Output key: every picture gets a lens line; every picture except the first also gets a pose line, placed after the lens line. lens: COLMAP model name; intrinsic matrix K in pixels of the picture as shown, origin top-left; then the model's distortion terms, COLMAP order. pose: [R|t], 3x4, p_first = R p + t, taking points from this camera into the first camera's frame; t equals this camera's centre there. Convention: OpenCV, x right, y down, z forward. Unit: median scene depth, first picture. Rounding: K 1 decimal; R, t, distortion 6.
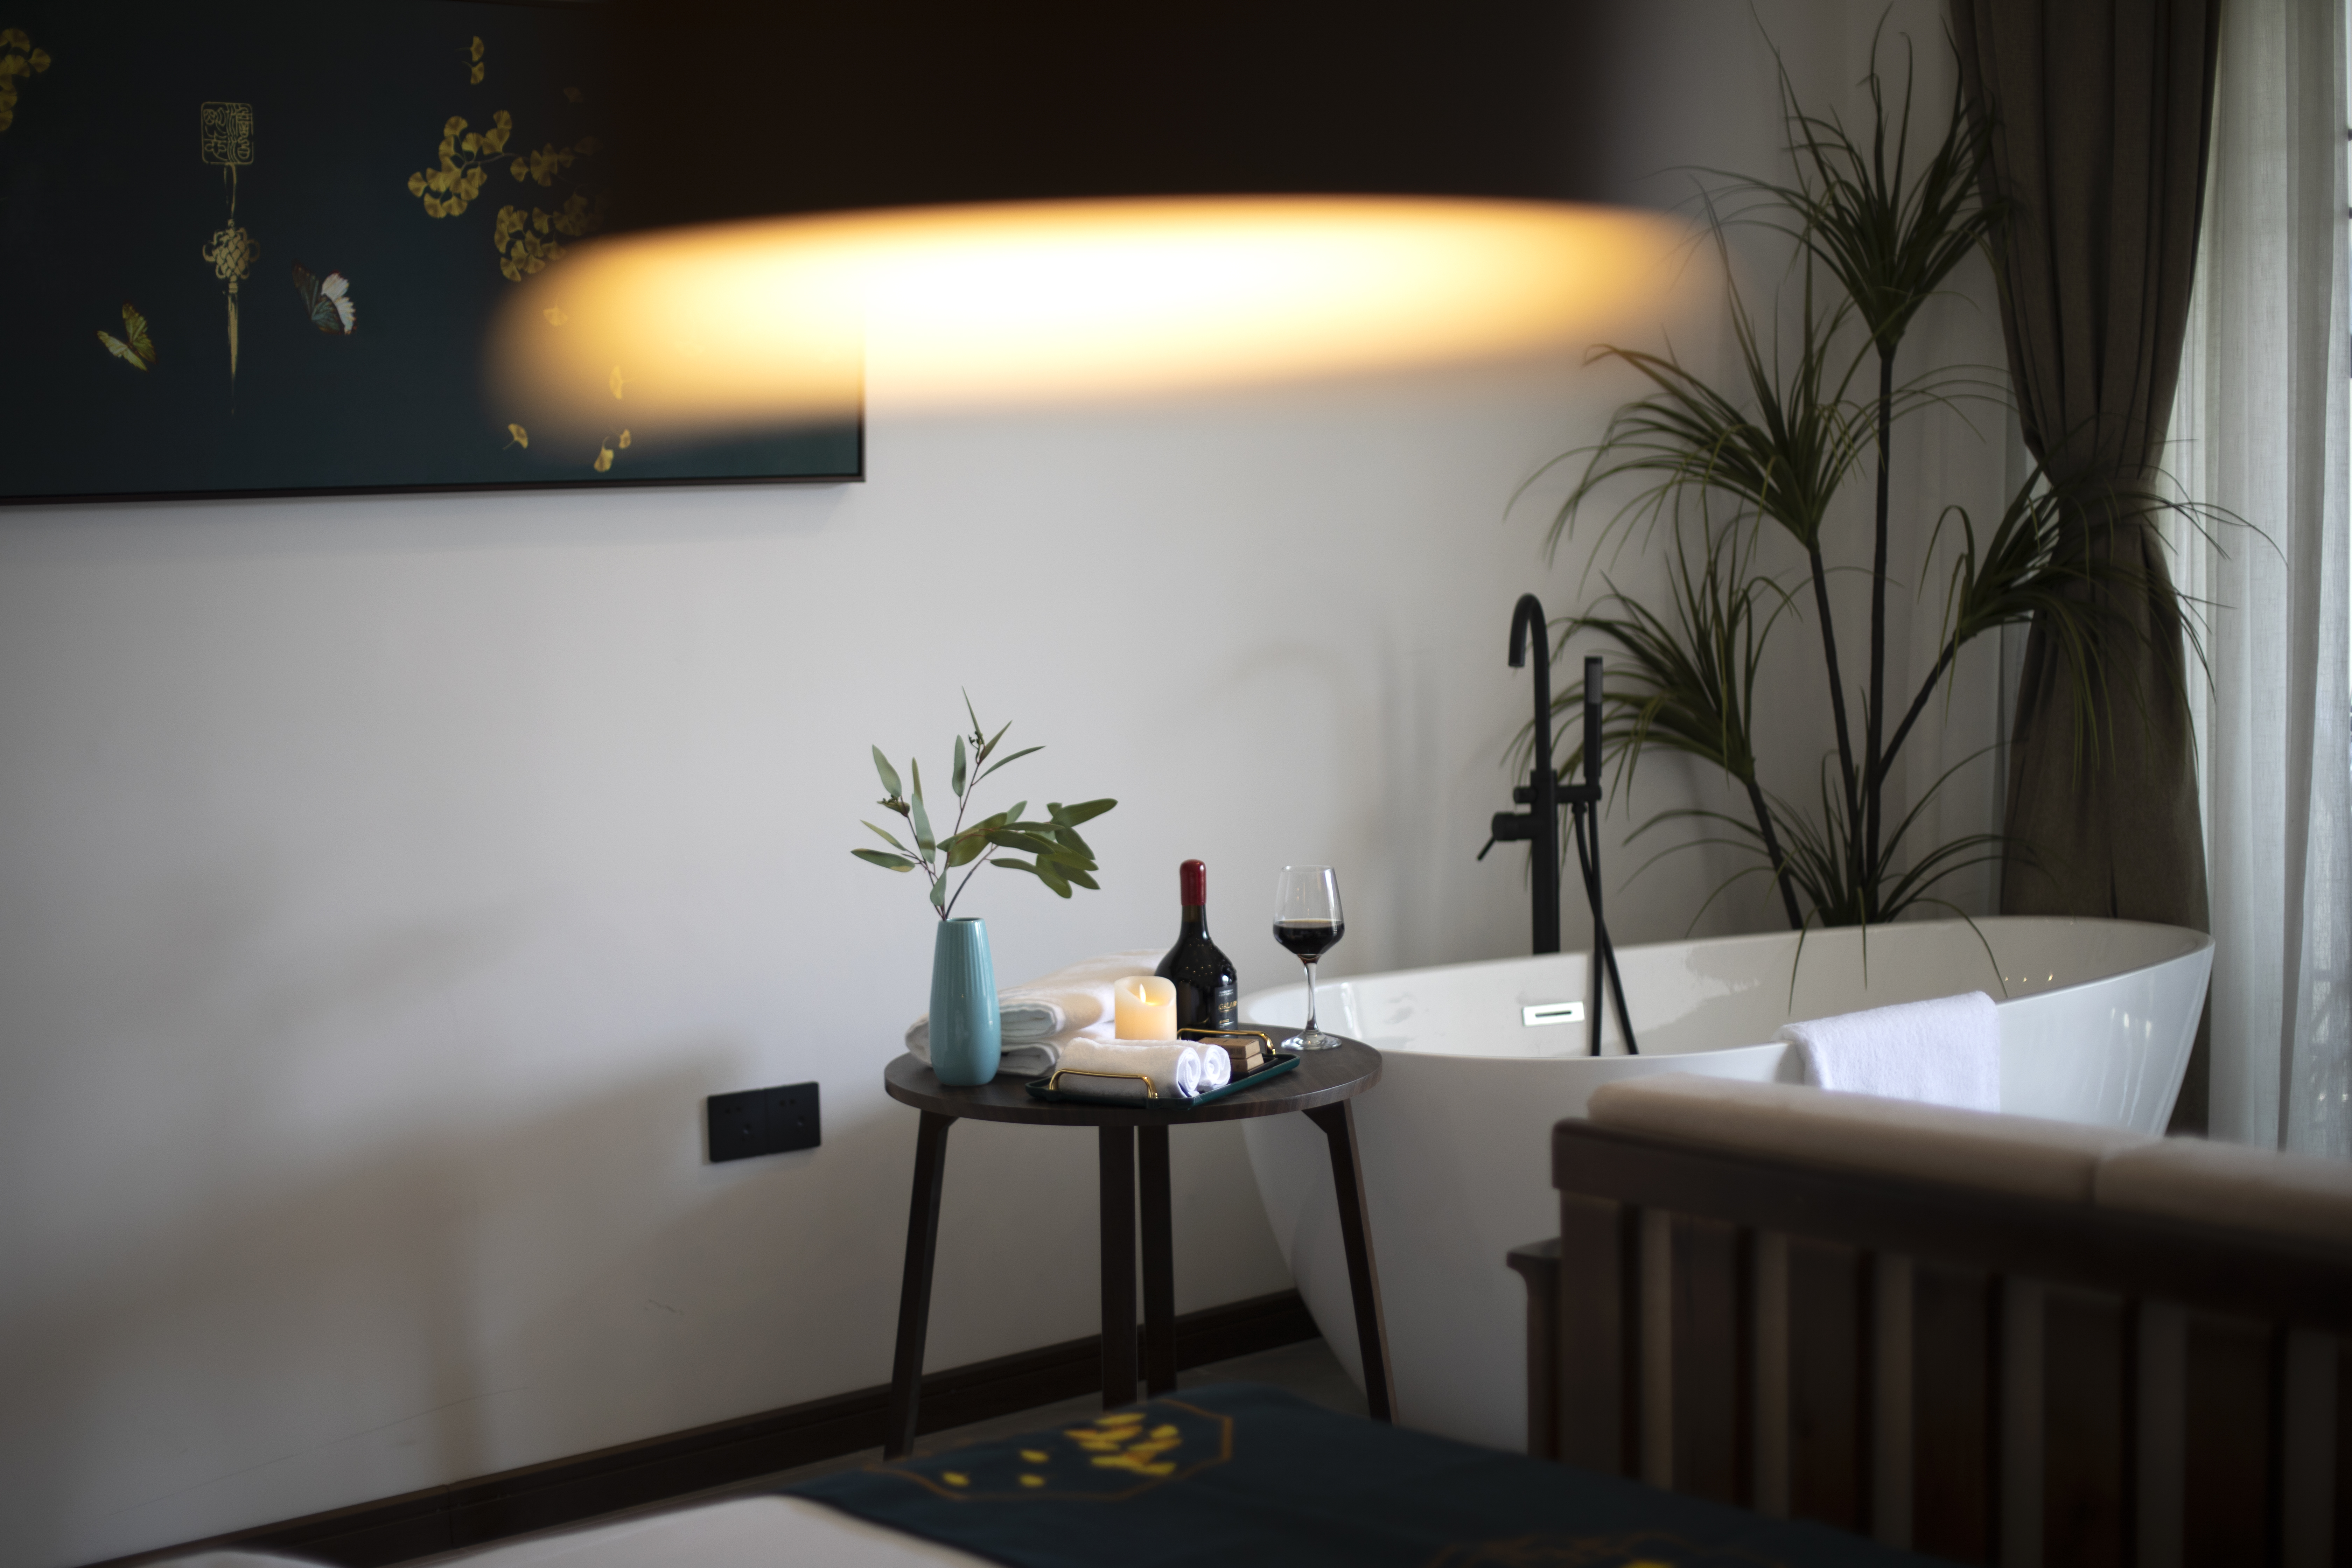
lens RADIAL K [[3396.1, 0, 1176.0], [0, 3396.1, 784.6], [0, 0, 1]] dist [-0.105249, 0.000000]
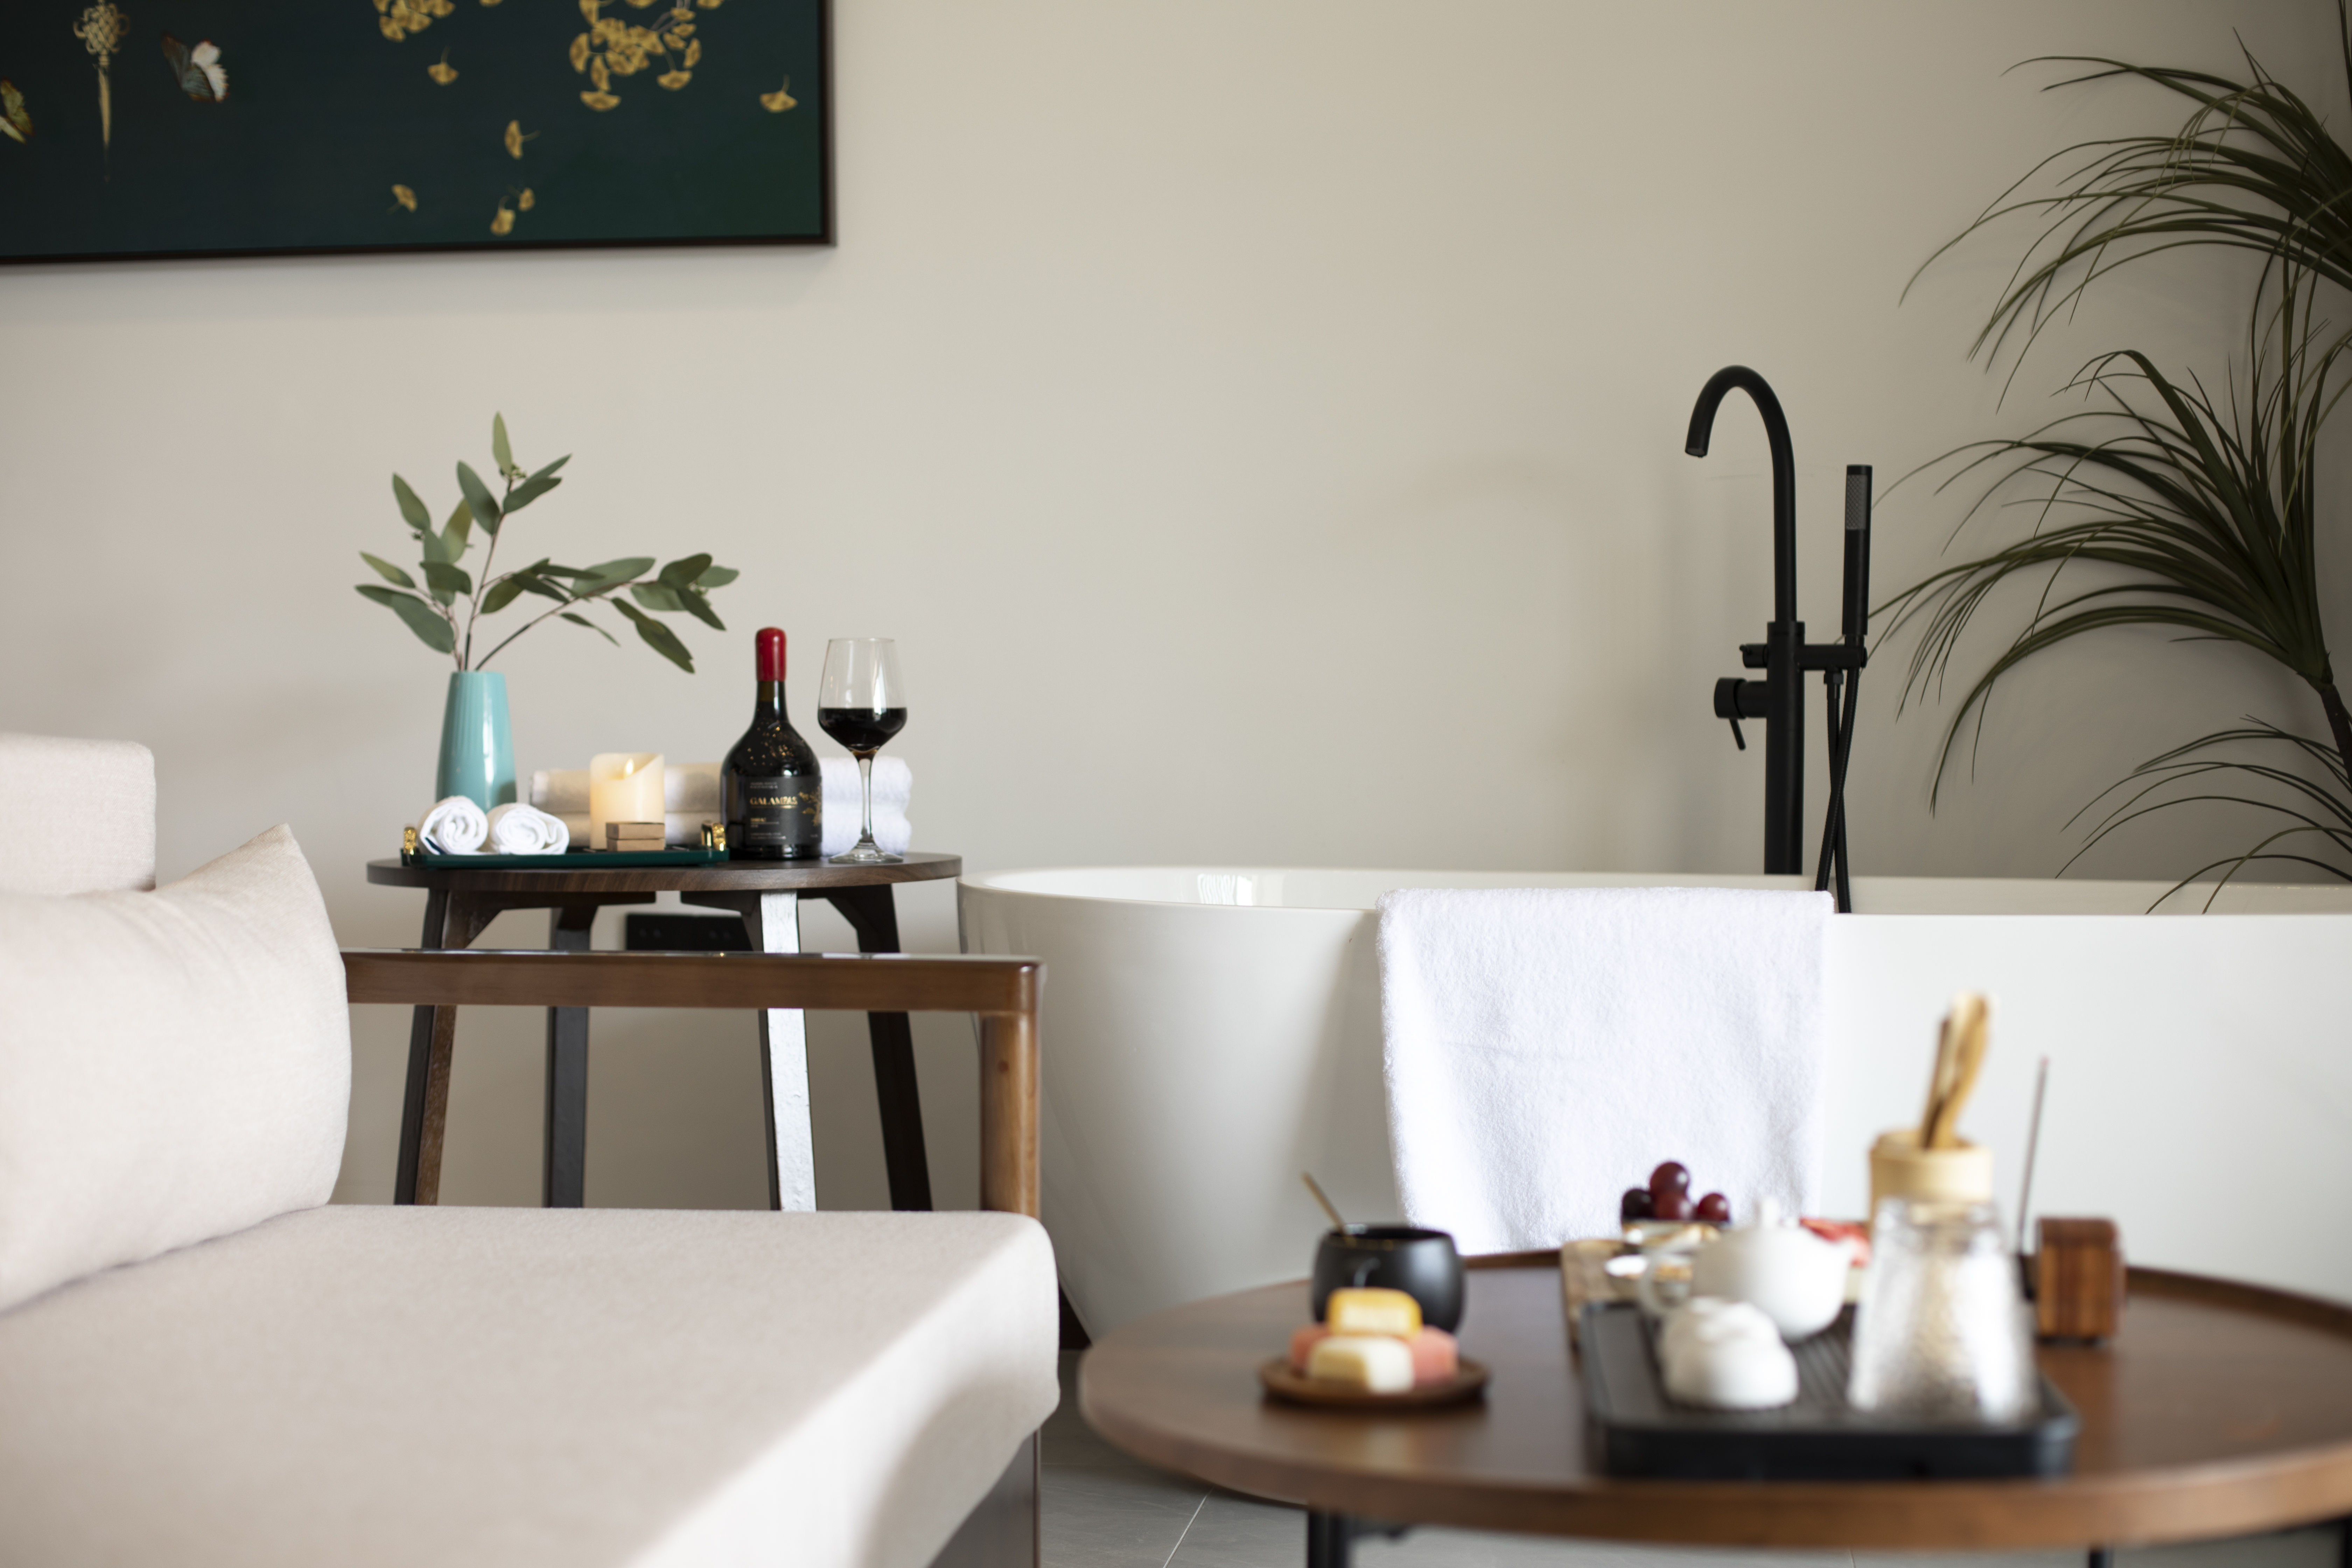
lens RADIAL K [[3396.1, 0, 1174.2], [0, 3396.1, 785.2], [0, 0, 1]] dist [-0.105249, 0.000000]
pose [[0.680674, 0.033577, -0.731817, 0.683257], [-0.081533, 0.996215, -0.030127, 0.078054], [0.728035, 0.080174, 0.680835, 0.519536]]
